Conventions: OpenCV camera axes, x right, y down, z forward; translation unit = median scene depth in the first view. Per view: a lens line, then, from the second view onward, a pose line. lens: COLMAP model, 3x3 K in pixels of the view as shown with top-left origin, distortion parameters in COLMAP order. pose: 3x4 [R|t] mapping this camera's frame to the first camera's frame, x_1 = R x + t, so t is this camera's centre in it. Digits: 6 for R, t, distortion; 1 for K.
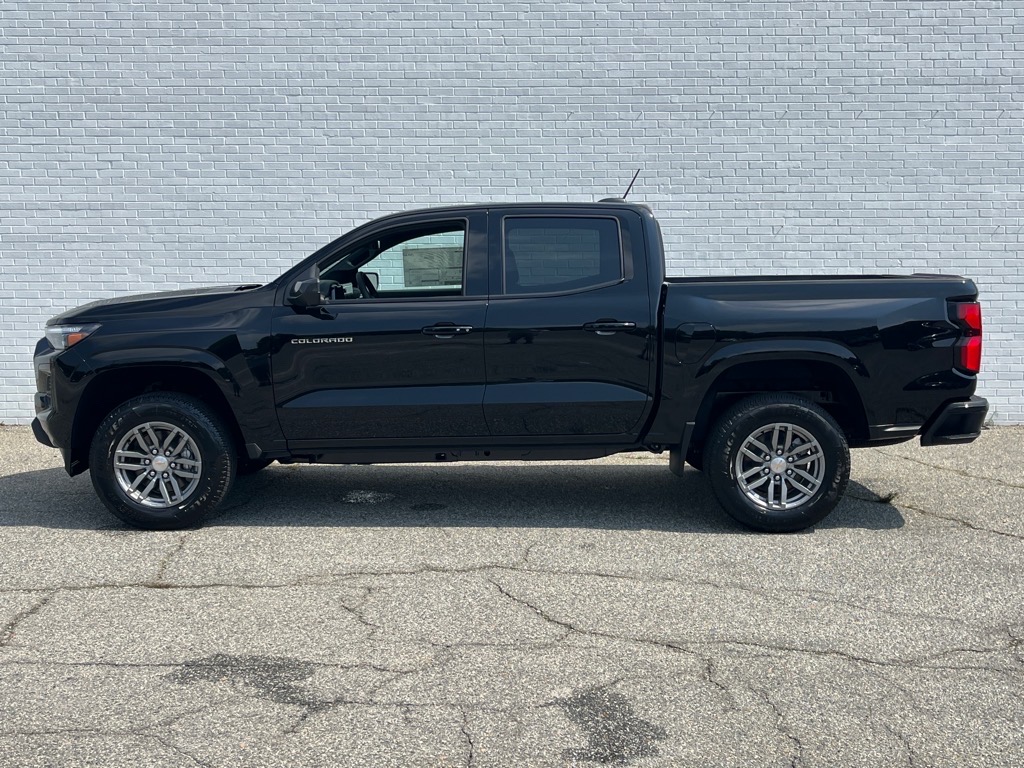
lens RADIAL K [[1156.0, 0, 512.0], [0, 1156.0, 384.0], [0, 0, 1]] dist [0.022803, -0.032667]
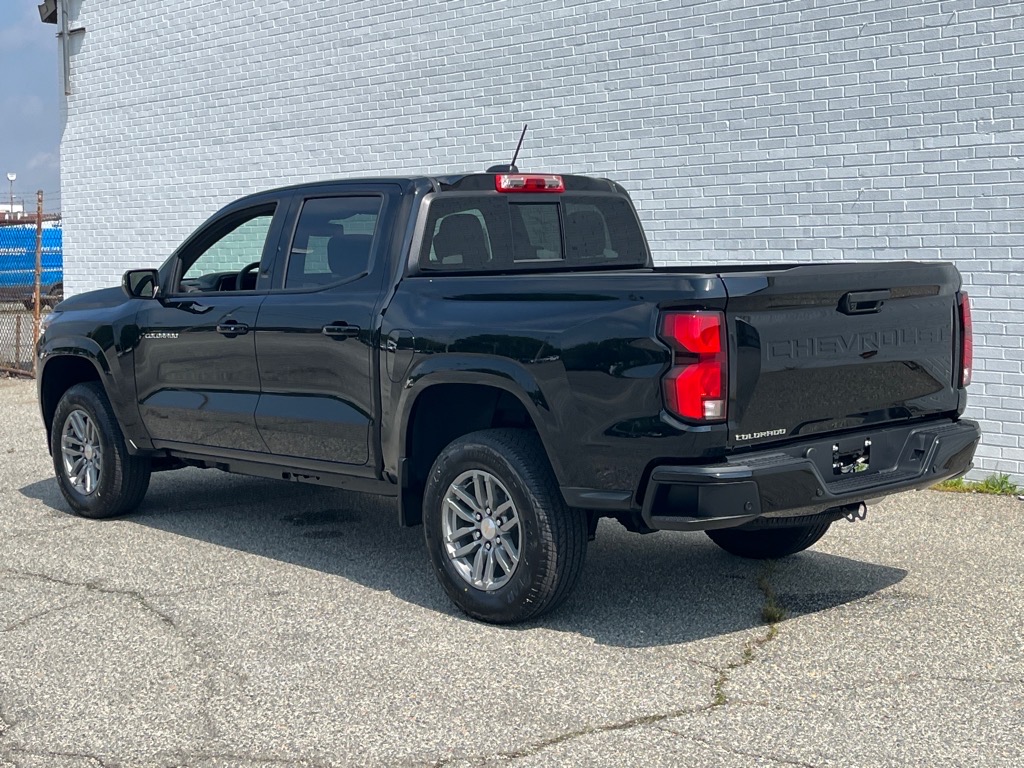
lens RADIAL K [[1532.2, 0, 512.0], [0, 1532.2, 384.0], [0, 0, 1]] dist [0.021018, -0.147222]
pose [[0.669873, 0.054992, -0.740437, 0.942220], [-0.059994, 0.998001, 0.019845, -0.039931], [0.740048, 0.031128, 0.671833, 0.365477]]
